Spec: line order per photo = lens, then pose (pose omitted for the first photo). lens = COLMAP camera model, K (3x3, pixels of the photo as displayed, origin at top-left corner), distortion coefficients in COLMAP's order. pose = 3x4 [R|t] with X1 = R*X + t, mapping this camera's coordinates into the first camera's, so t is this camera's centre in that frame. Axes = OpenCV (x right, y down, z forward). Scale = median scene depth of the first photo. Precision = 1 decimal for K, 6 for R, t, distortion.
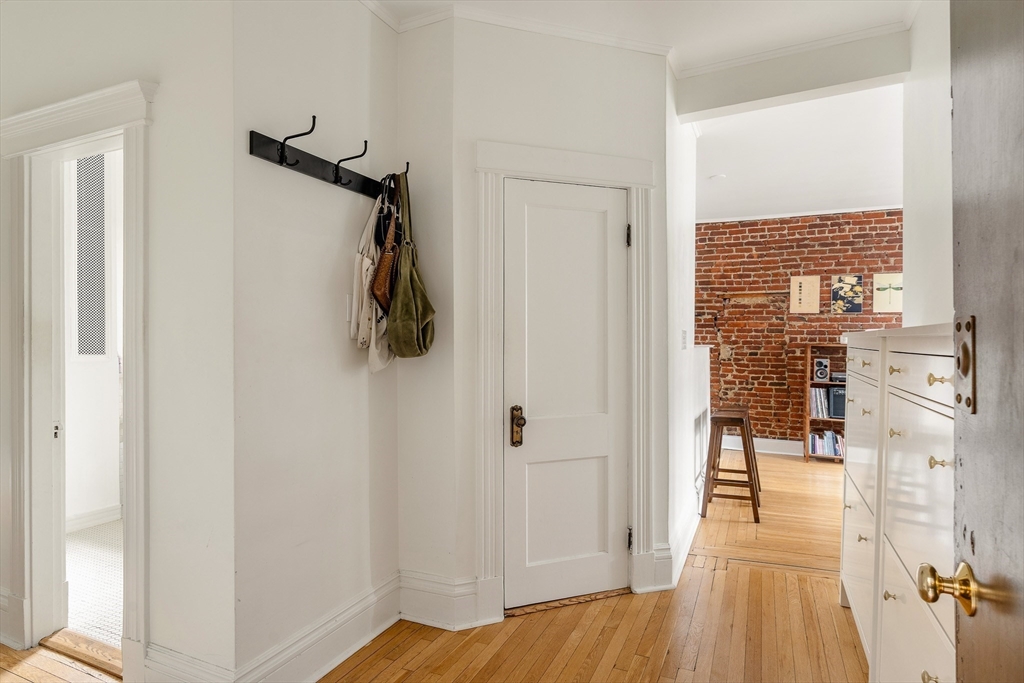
lens RADIAL K [[539.8, 0, 518.0], [0, 539.8, 335.3], [0, 0, 1]] dist [-0.004845, -0.000198]
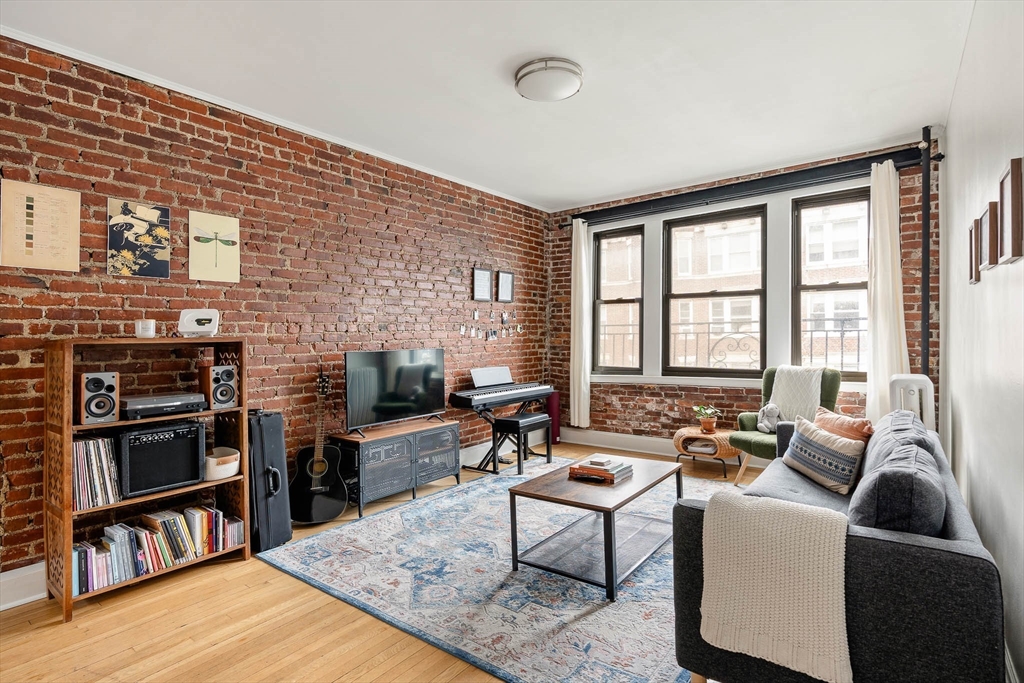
lens RADIAL K [[506.4, 0, 508.8], [0, 506.4, 331.7], [0, 0, 1]] dist [-0.006017, 0.000906]
pose [[0.240617, -0.010976, 0.970558, 0.230119], [0.003885, 0.999939, 0.010345, 0.007025], [-0.970612, 0.001281, 0.240645, 0.546913]]
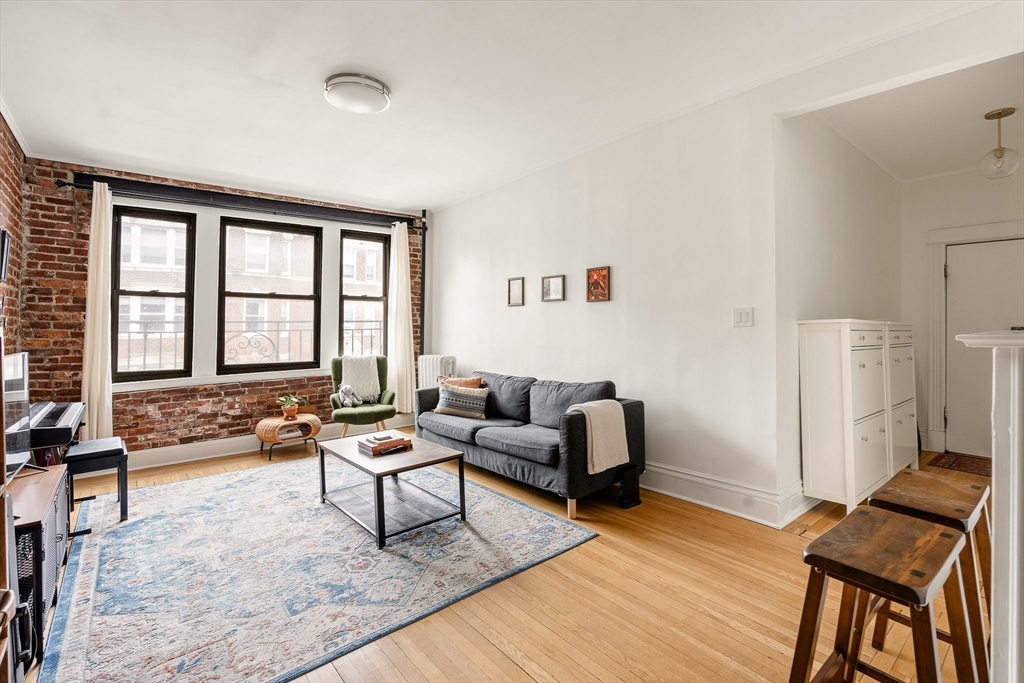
lens RADIAL K [[471.2, 0, 509.9], [0, 471.2, 320.0], [0, 0, 1]] dist [-0.005971, 0.001281]
pose [[-0.893654, 0.004545, 0.448734, 0.353749], [-0.006827, 0.999695, -0.023722, 0.016824], [-0.448706, -0.024263, -0.893350, 0.993165]]
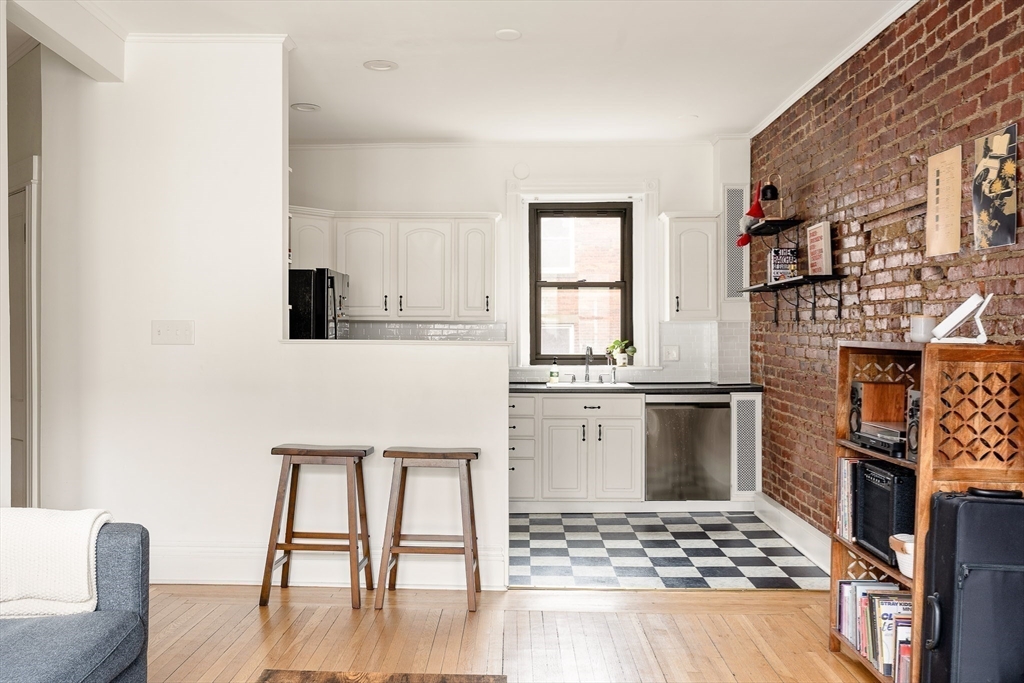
lens RADIAL K [[941.7, 0, 524.5], [0, 941.7, 342.9], [0, 0, 1]] dist [0.011959, 0.000000]
pose [[0.417418, 0.005602, -0.908697, 1.013252], [0.003275, 0.999965, 0.007669, 0.011631], [0.908709, -0.006177, 0.417385, 0.501141]]
